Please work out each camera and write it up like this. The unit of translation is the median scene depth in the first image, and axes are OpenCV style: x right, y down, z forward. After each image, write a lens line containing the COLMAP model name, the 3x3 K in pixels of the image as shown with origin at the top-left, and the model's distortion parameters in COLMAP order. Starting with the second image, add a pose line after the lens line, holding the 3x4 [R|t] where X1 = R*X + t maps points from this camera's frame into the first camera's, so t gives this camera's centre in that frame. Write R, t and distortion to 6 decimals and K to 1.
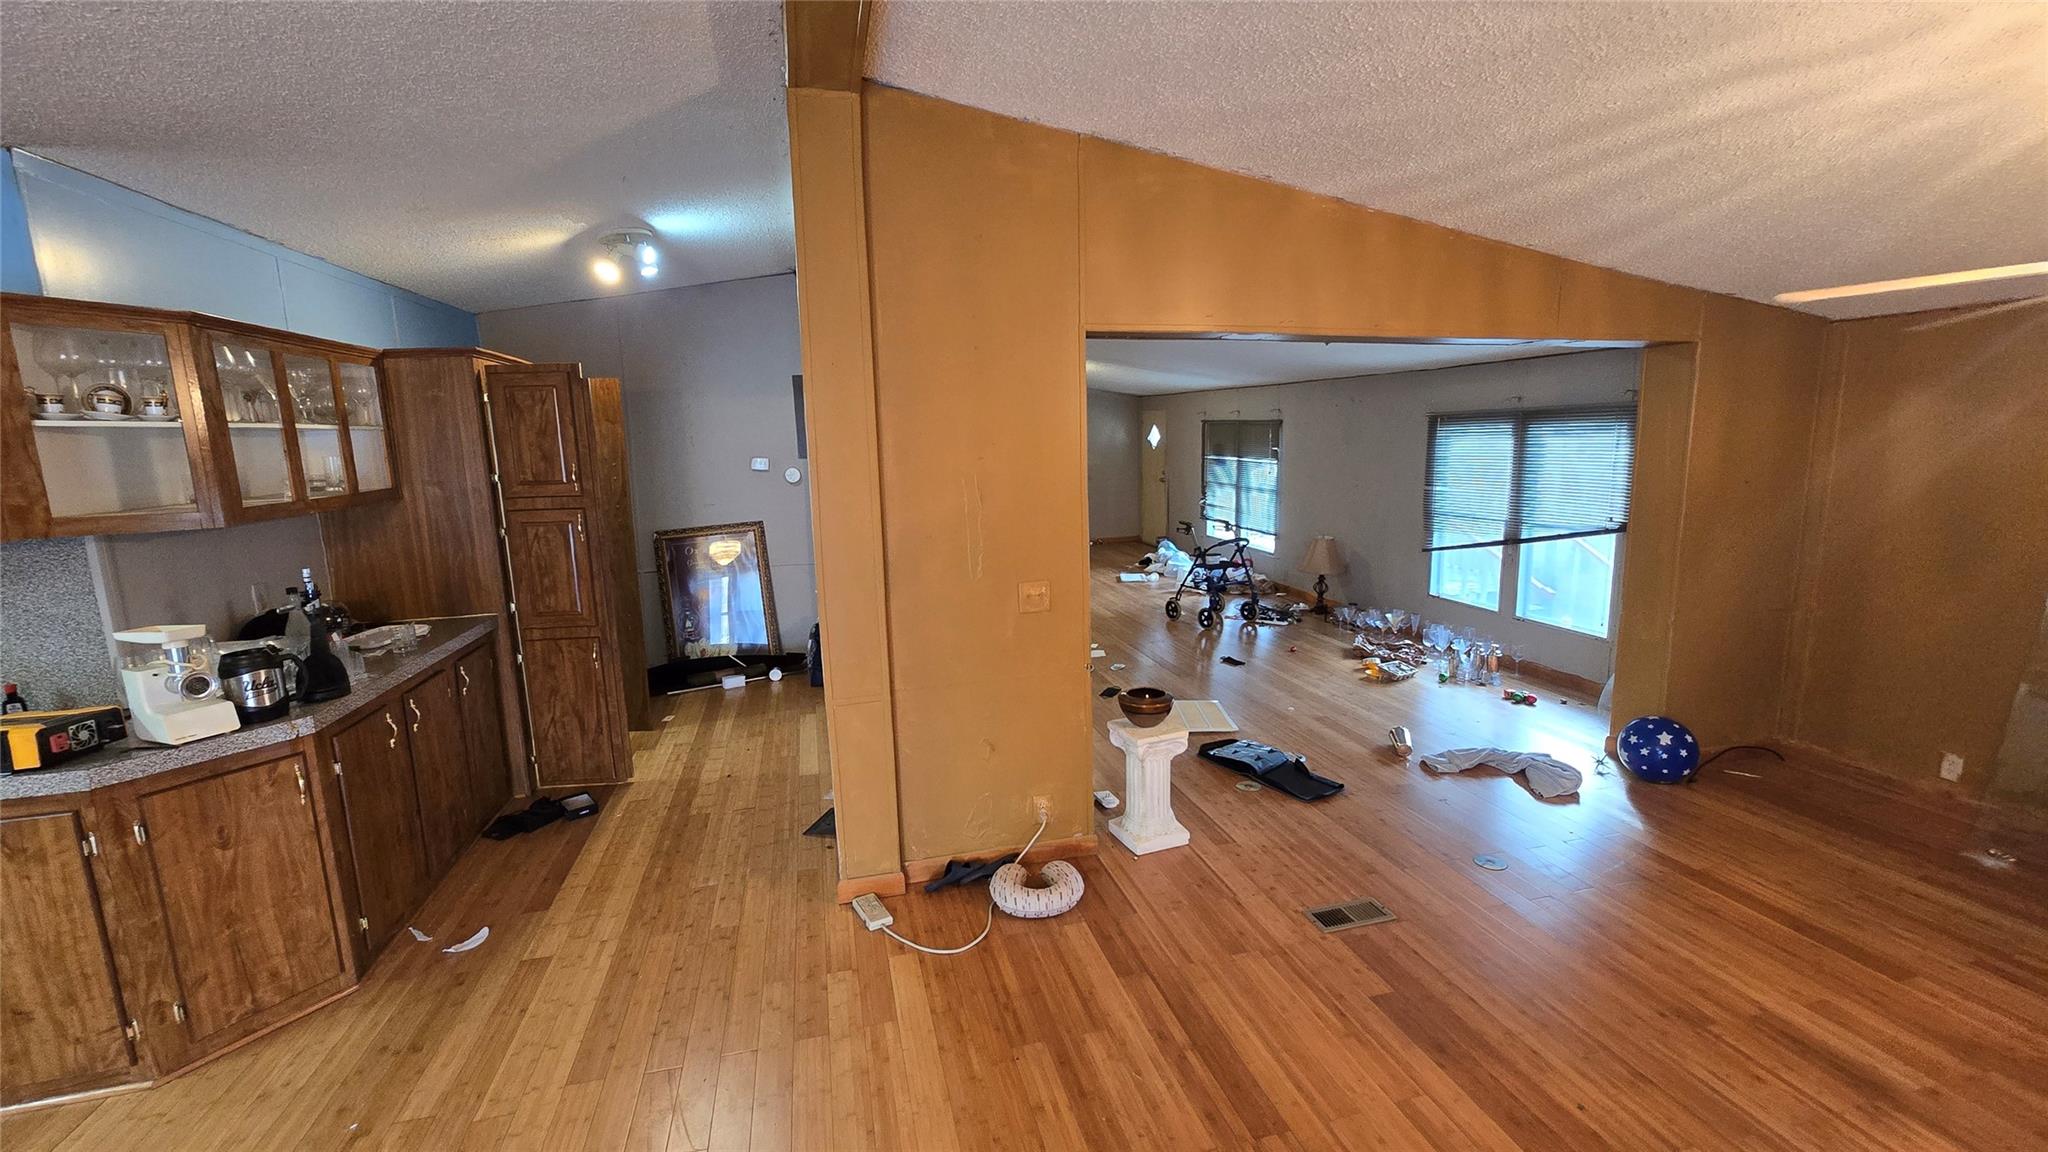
lens RADIAL K [[837.6, 0, 1028.9], [0, 837.6, 574.7], [0, 0, 1]] dist [-0.004918, 0.001029]
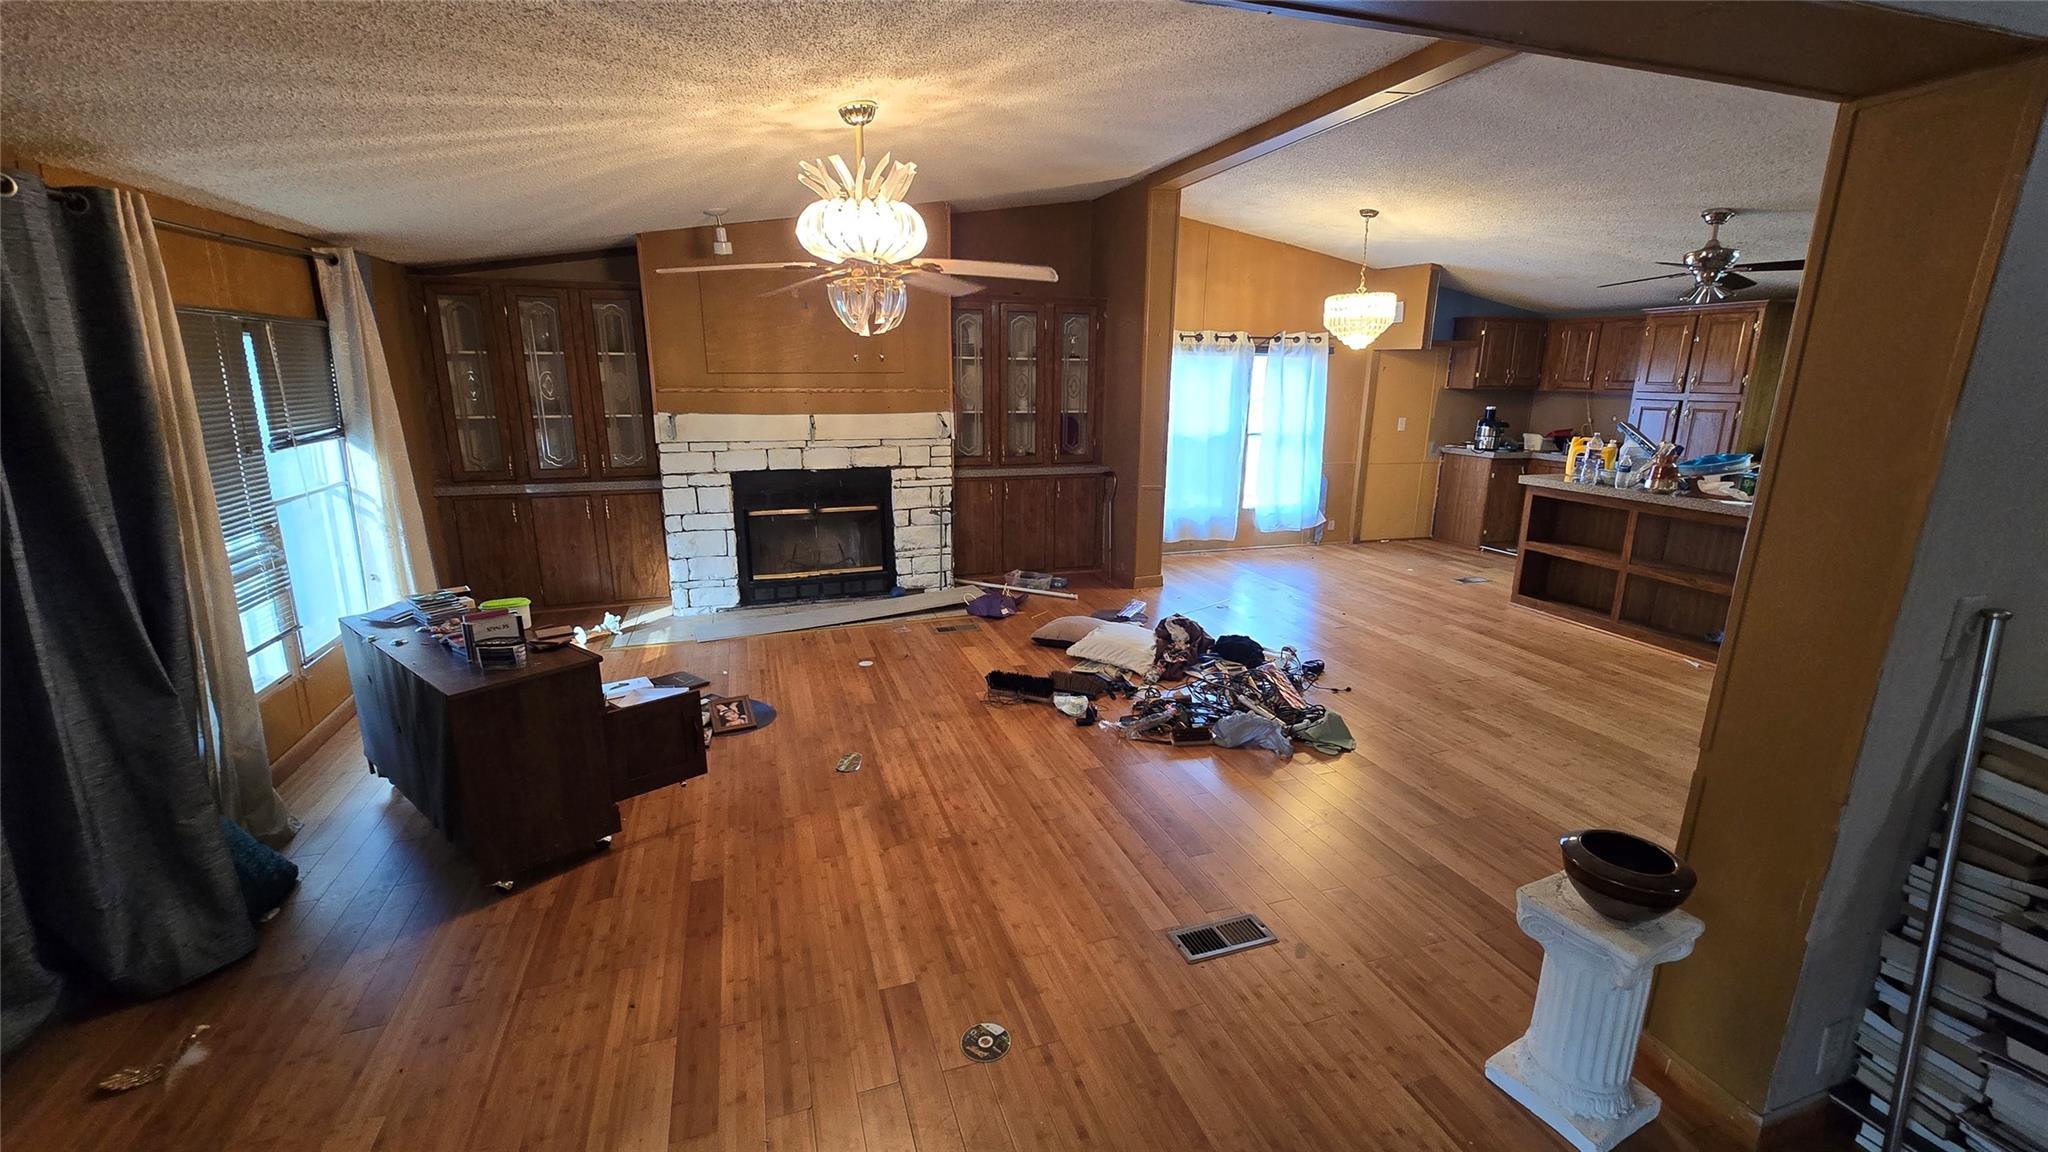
lens RADIAL K [[837.6, 0, 1028.3], [0, 837.6, 572.6], [0, 0, 1]] dist [-0.004918, 0.001029]
pose [[-0.997633, 0.030231, -0.061766, 0.499571], [0.003810, 0.921107, 0.389291, -0.198319], [0.068661, 0.388134, -0.919042, 1.309261]]
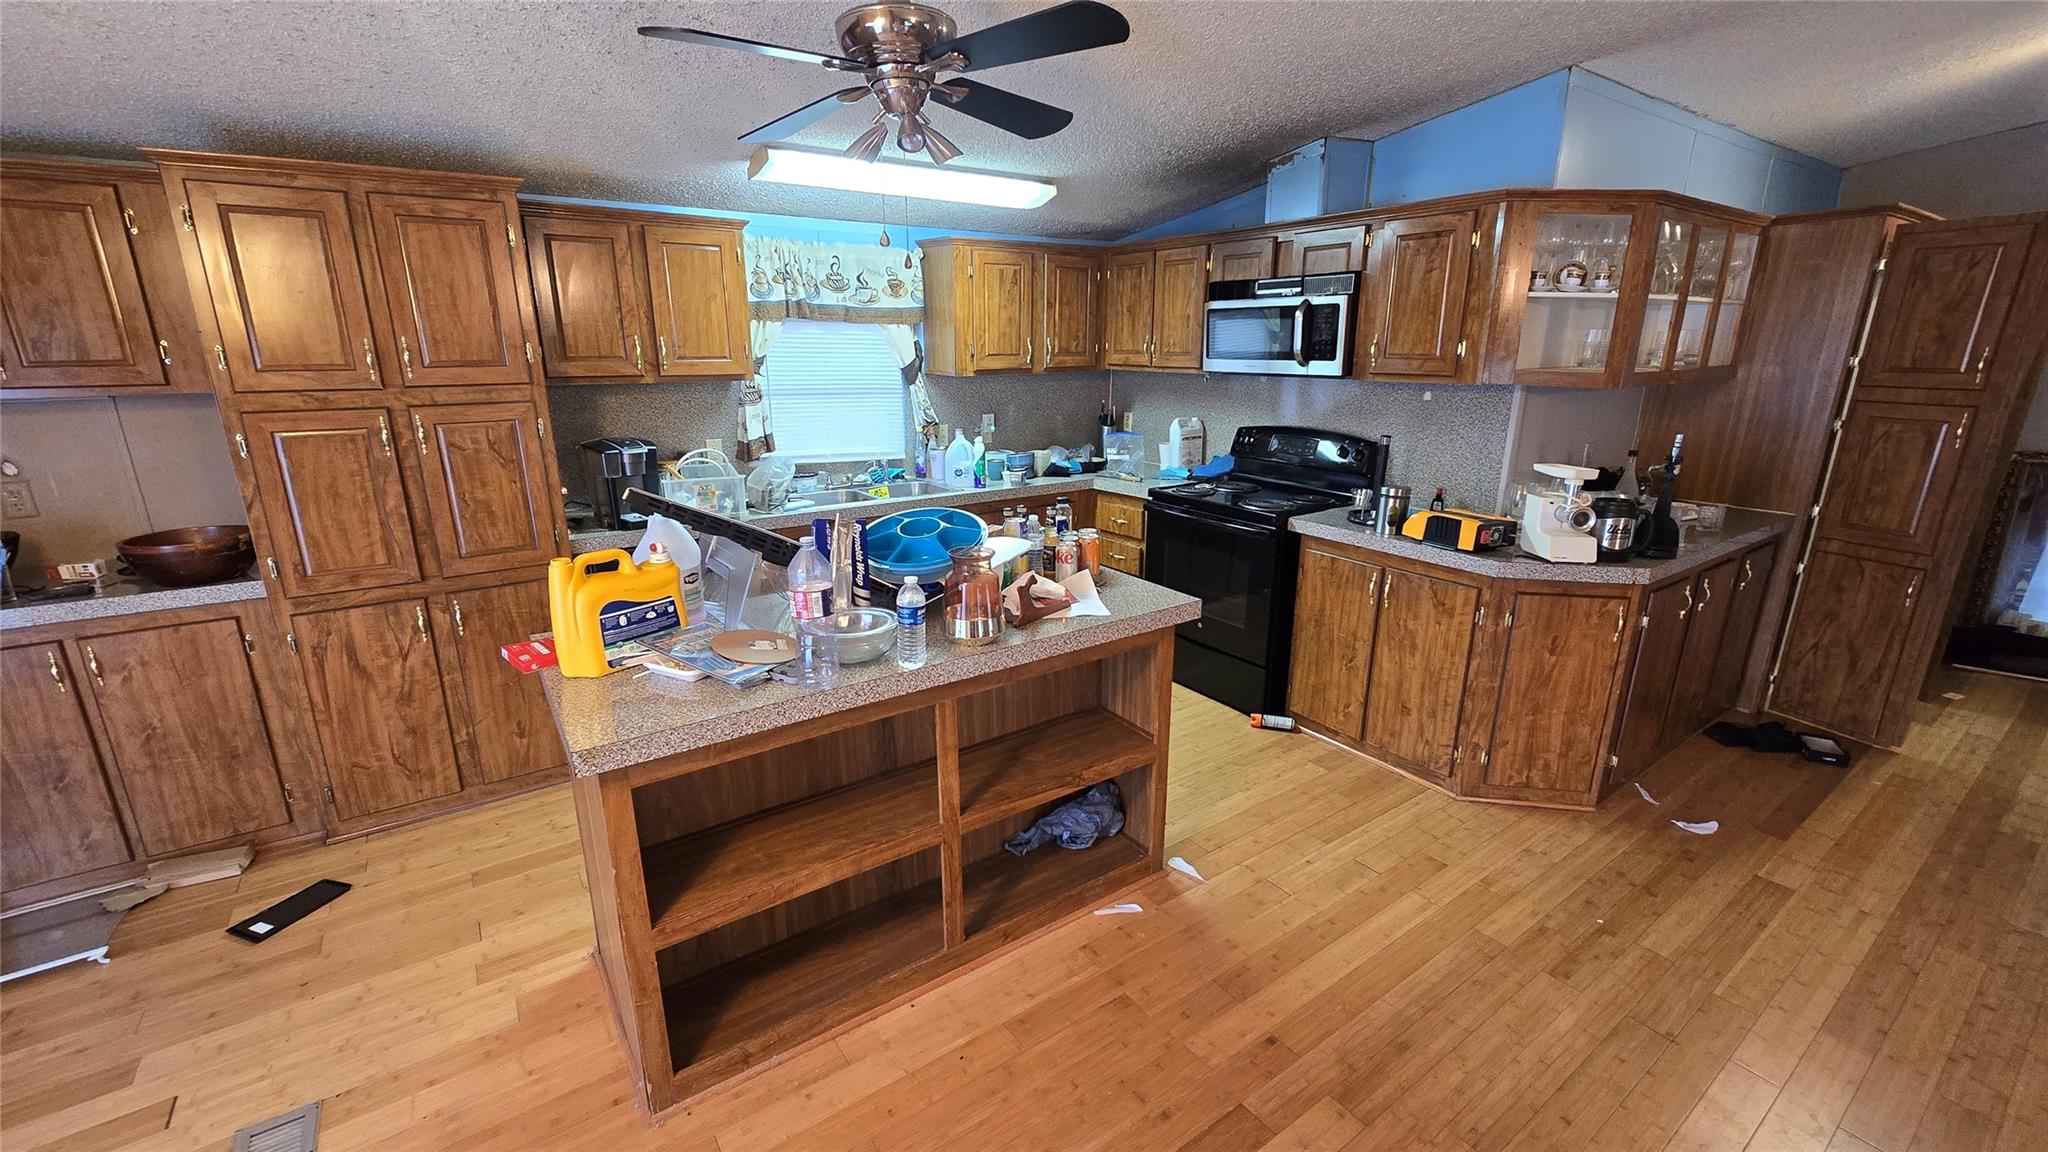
lens RADIAL K [[837.6, 0, 1028.7], [0, 837.6, 575.4], [0, 0, 1]] dist [-0.004918, 0.001029]
pose [[0.350502, 0.282221, -0.893029, -0.111593], [-0.164572, 0.957241, 0.237921, 0.034689], [0.921990, 0.063575, 0.381960, -0.115938]]
